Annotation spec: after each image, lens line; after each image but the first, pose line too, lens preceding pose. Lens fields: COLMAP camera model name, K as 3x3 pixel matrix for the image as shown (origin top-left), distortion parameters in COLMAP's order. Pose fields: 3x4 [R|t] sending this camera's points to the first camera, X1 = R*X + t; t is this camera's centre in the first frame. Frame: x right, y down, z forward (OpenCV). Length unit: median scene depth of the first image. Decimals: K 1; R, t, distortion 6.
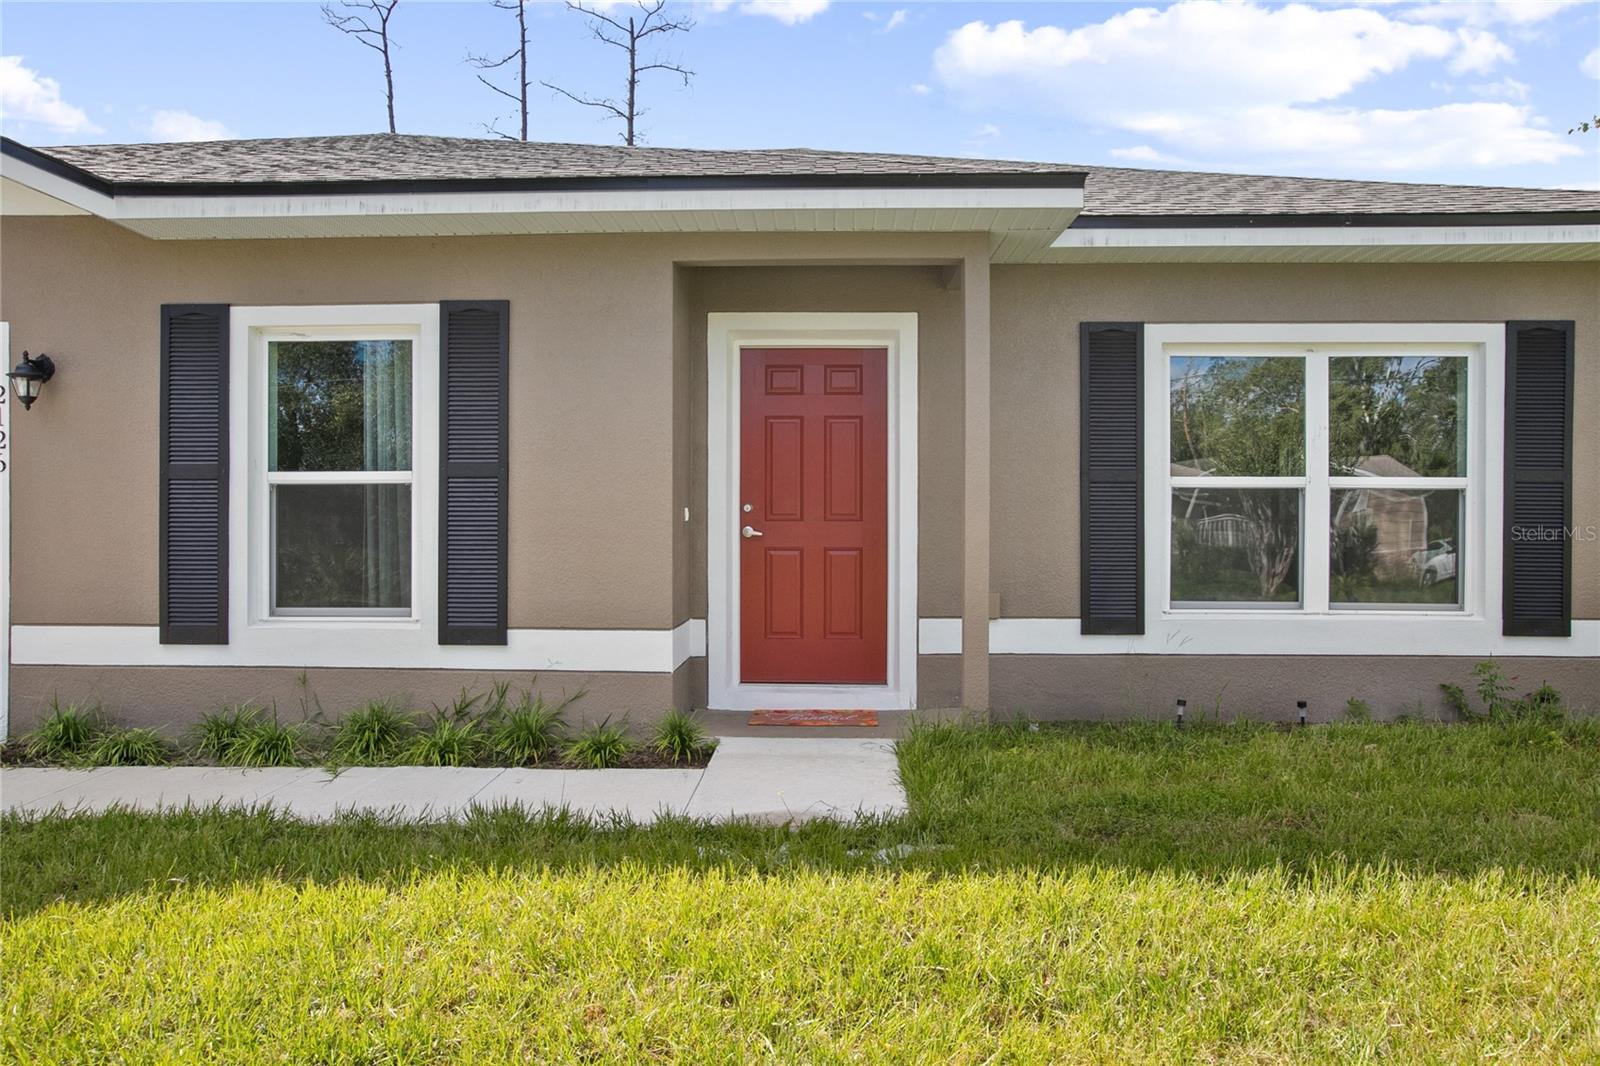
lens RADIAL K [[1080.5, 0, 800.0], [0, 1080.5, 533.0], [0, 0, 1]] dist [-0.003300, -0.001088]
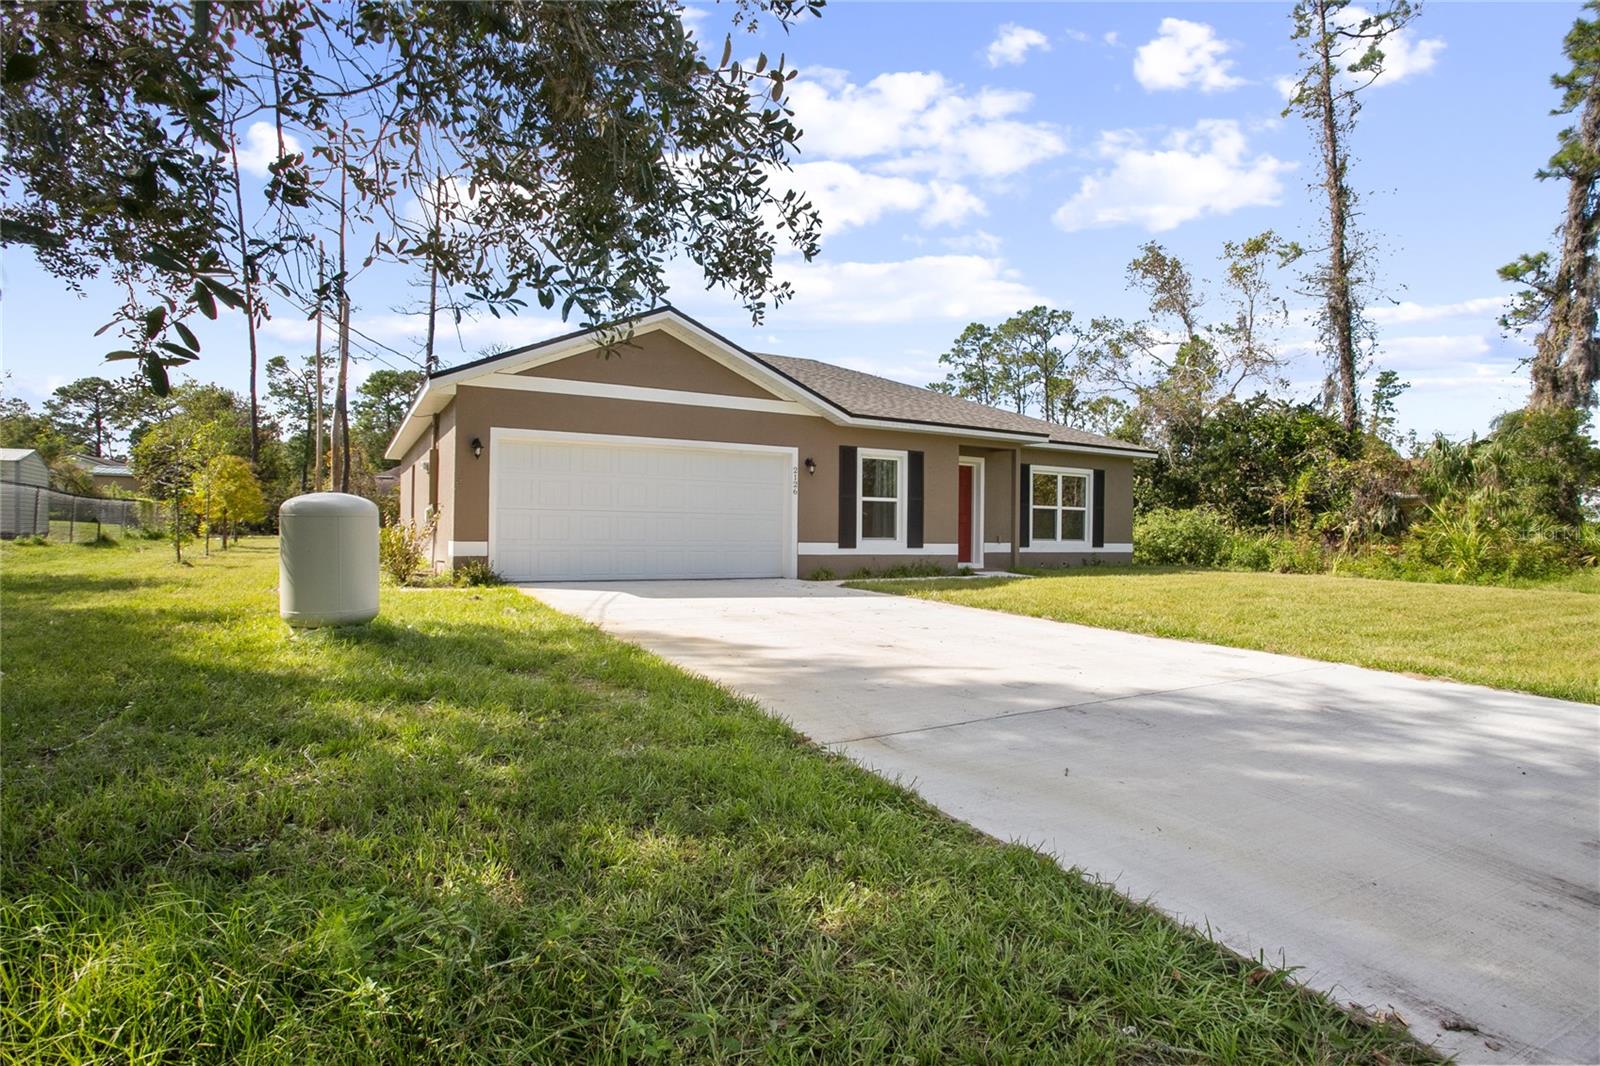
lens RADIAL K [[825.0, 0, 801.3], [0, 825.0, 529.8], [0, 0, 1]] dist [-0.014495, 0.000207]
pose [[0.837462, 0.009409, 0.546415, -1.935506], [-0.005725, 0.999948, -0.008443, 0.063542], [-0.546466, 0.003943, 0.837472, -0.984030]]
